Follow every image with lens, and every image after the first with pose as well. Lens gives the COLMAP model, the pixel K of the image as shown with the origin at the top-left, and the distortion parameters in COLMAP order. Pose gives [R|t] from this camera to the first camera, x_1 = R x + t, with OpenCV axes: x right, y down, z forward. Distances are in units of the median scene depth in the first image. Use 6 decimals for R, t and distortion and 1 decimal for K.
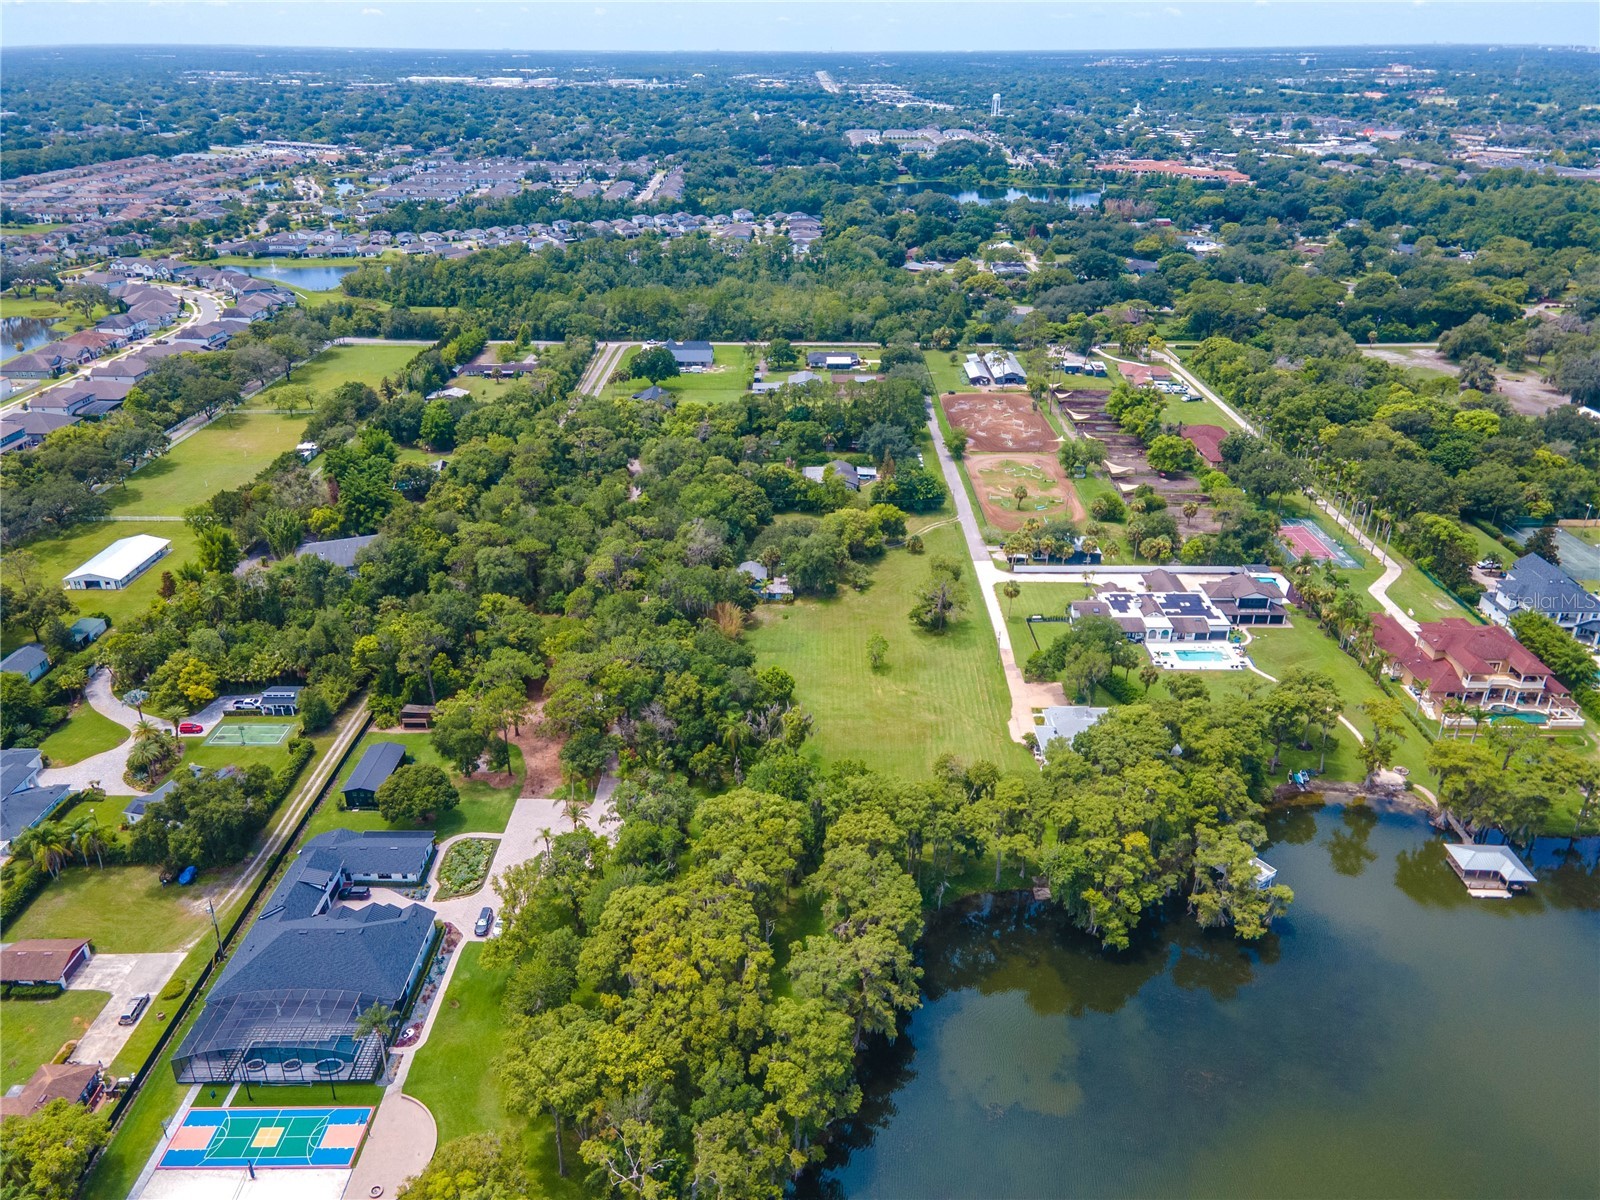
lens RADIAL K [[1165.4, 0, 794.3], [0, 1165.4, 597.2], [0, 0, 1]] dist [0.029488, 0.029011]
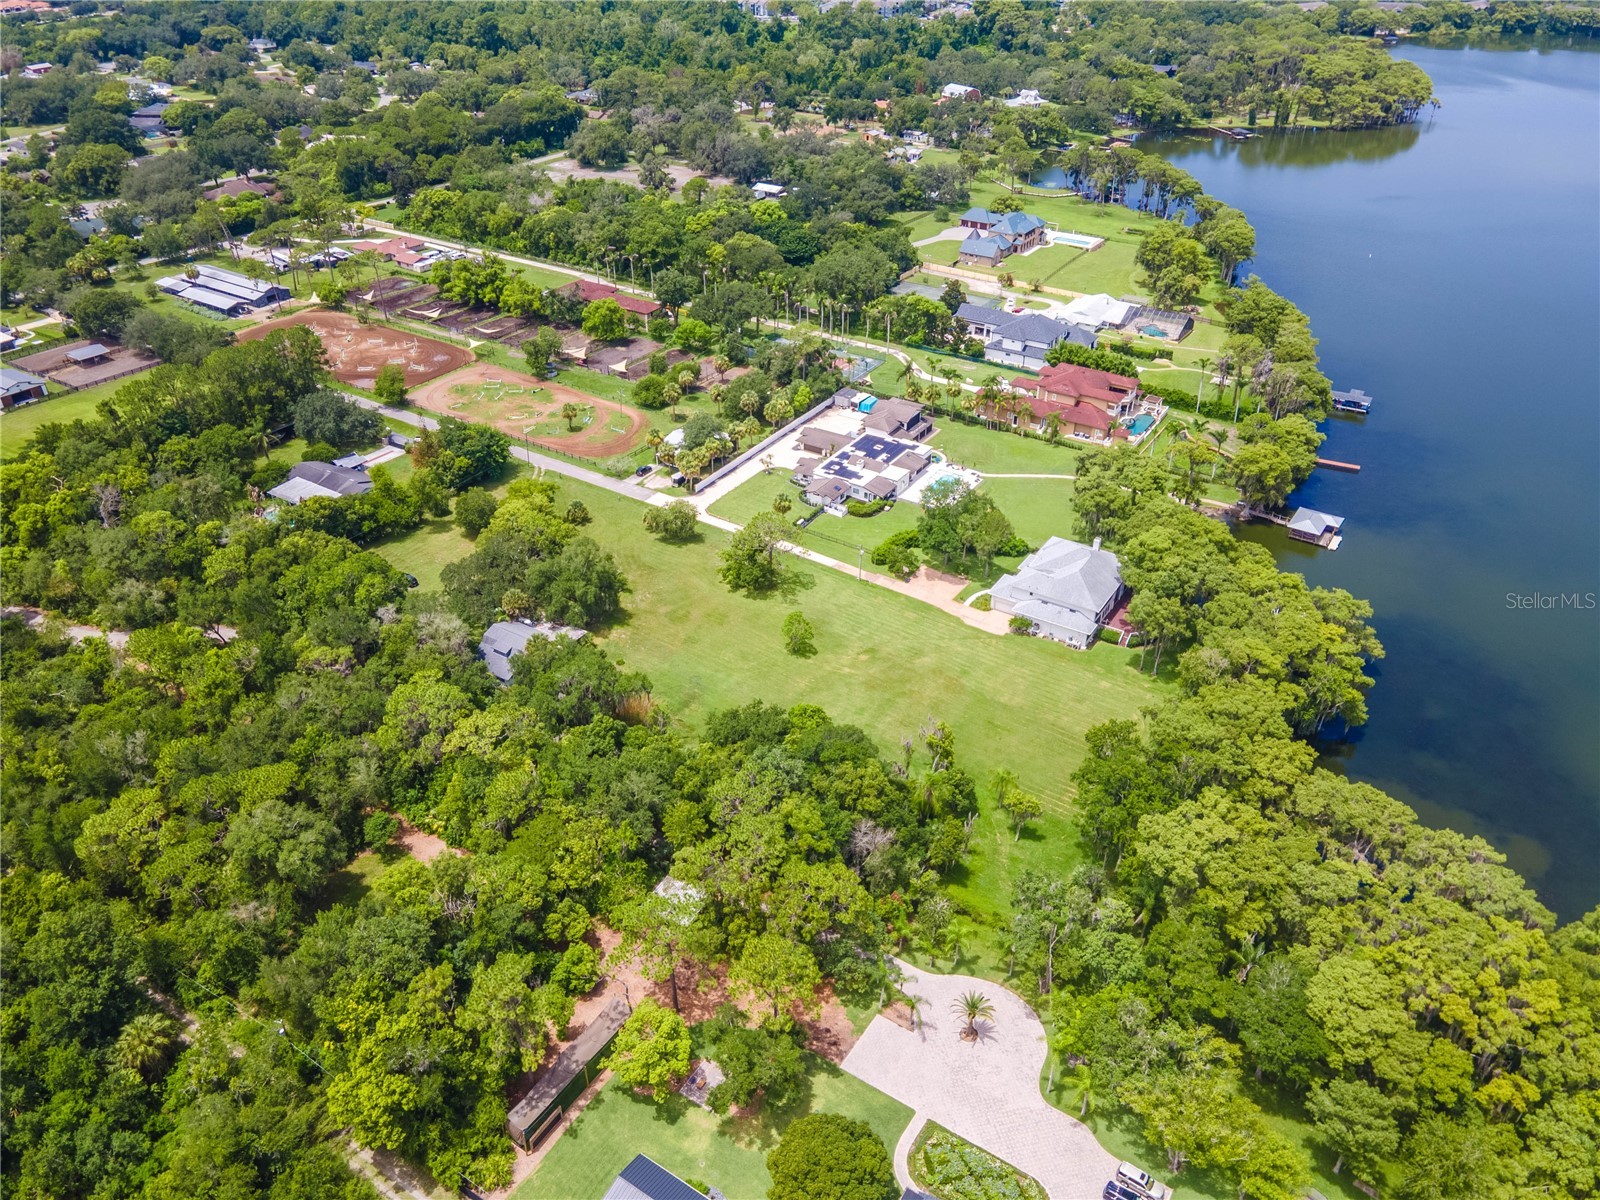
lens RADIAL K [[1165.4, 0, 794.3], [0, 1165.4, 597.2], [0, 0, 1]] dist [0.029488, 0.029011]
pose [[0.533073, -0.458935, 0.710782, -0.410322], [0.360948, 0.883172, 0.299539, -0.181134], [-0.765212, 0.096879, 0.636447, 0.401372]]
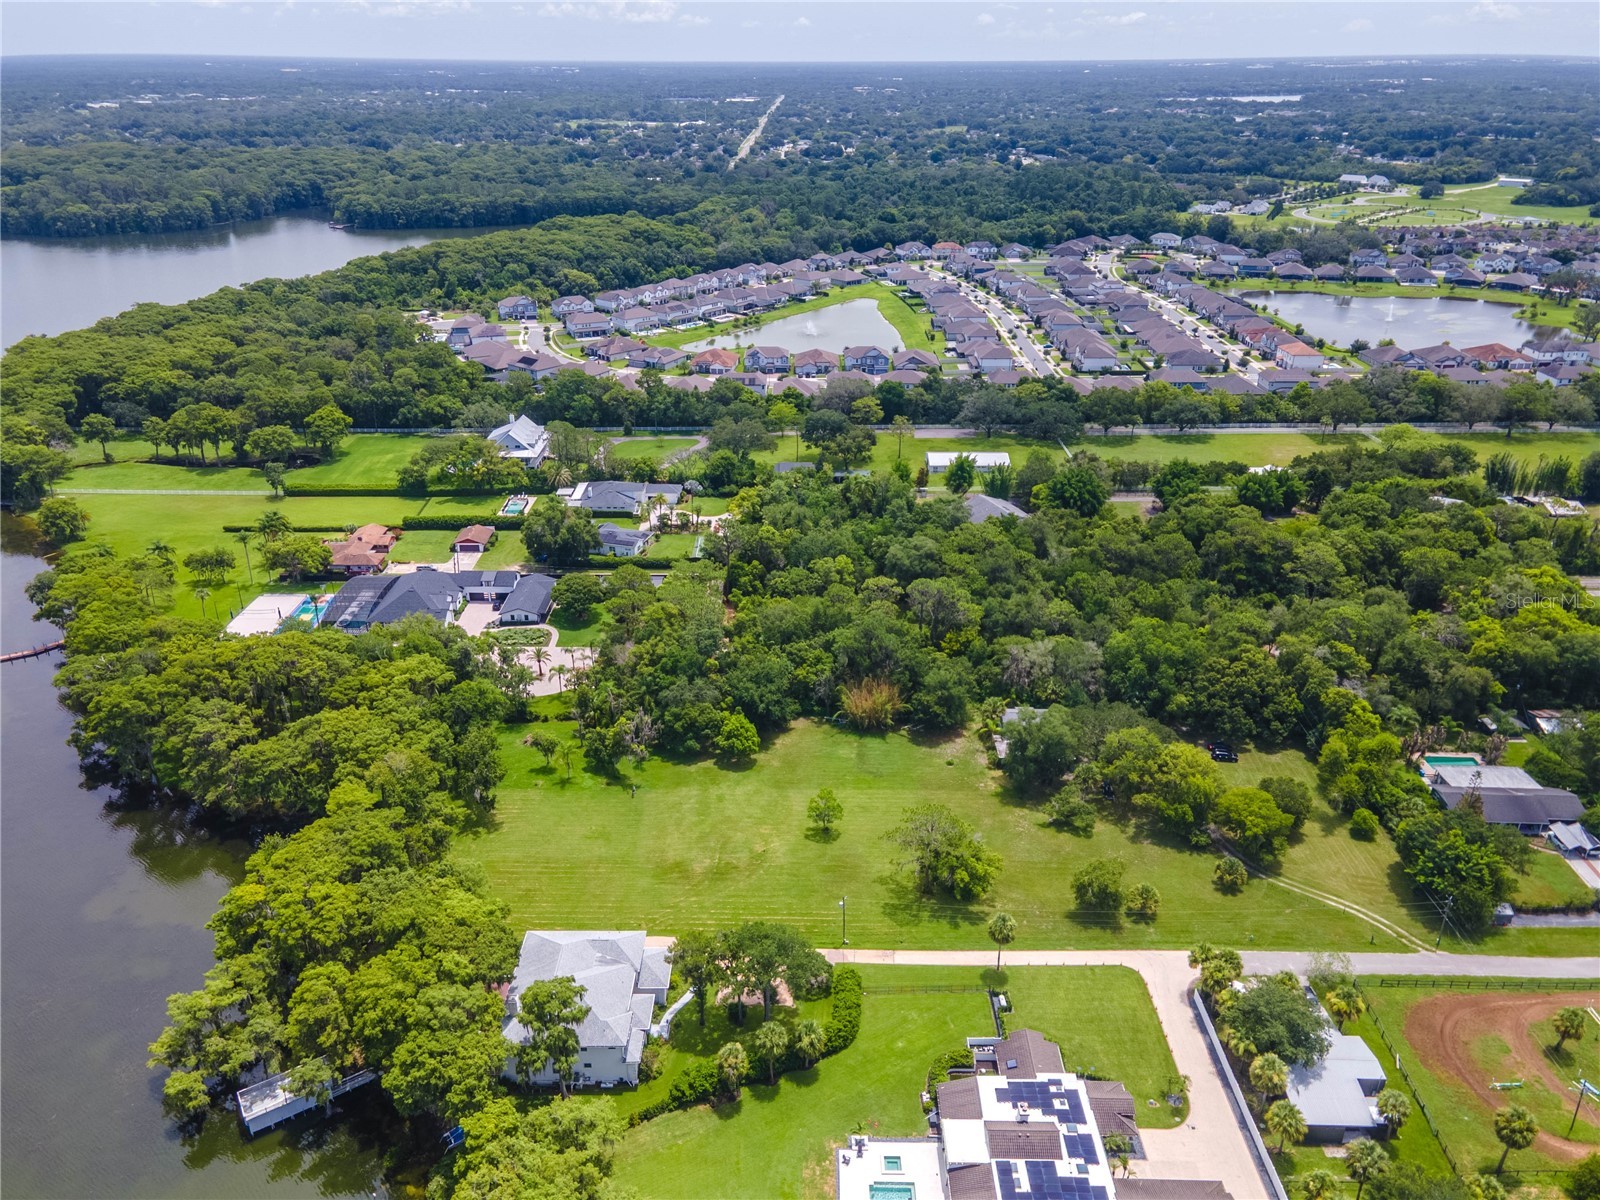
lens RADIAL K [[1165.4, 0, 794.3], [0, 1165.4, 597.2], [0, 0, 1]] dist [0.029488, 0.029011]
pose [[-0.003821, 0.420543, -0.907264, 0.595039], [-0.428351, 0.819132, 0.381495, -0.297285], [0.903605, 0.390085, 0.177010, 0.654521]]
